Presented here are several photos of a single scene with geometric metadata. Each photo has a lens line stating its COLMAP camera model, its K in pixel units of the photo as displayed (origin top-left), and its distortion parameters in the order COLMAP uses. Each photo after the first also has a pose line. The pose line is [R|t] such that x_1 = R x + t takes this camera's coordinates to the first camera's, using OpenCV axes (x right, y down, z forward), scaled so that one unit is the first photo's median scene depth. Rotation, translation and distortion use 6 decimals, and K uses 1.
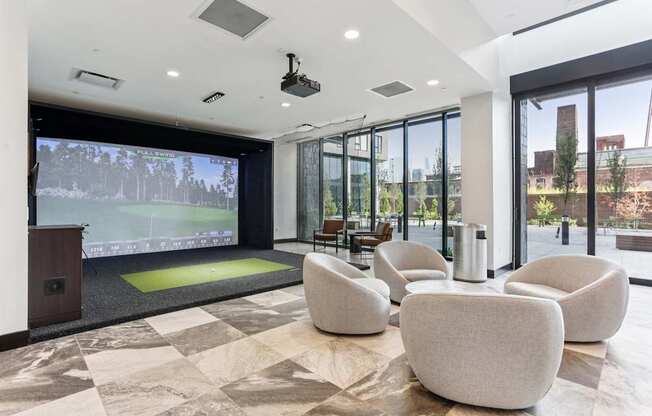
lens RADIAL K [[313.6, 0, 326.3], [0, 313.6, 208.9], [0, 0, 1]] dist [-0.022756, -0.000015]
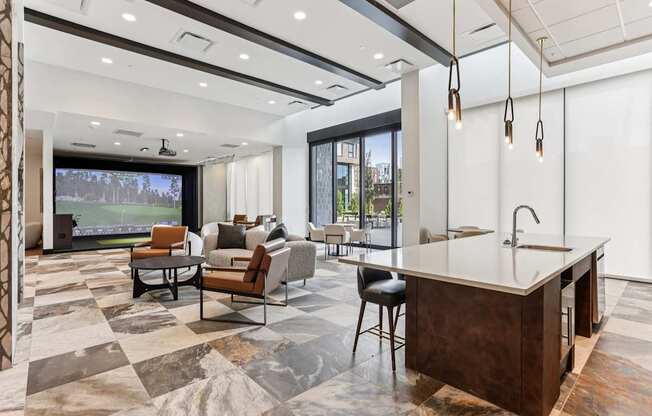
lens RADIAL K [[313.6, 0, 325.7], [0, 313.6, 207.0], [0, 0, 1]] dist [-0.022756, -0.000015]
pose [[0.999481, -0.004678, -0.031887, 0.579654], [0.004437, 0.999961, -0.007608, 0.014069], [0.031921, 0.007463, 0.999463, -0.626589]]
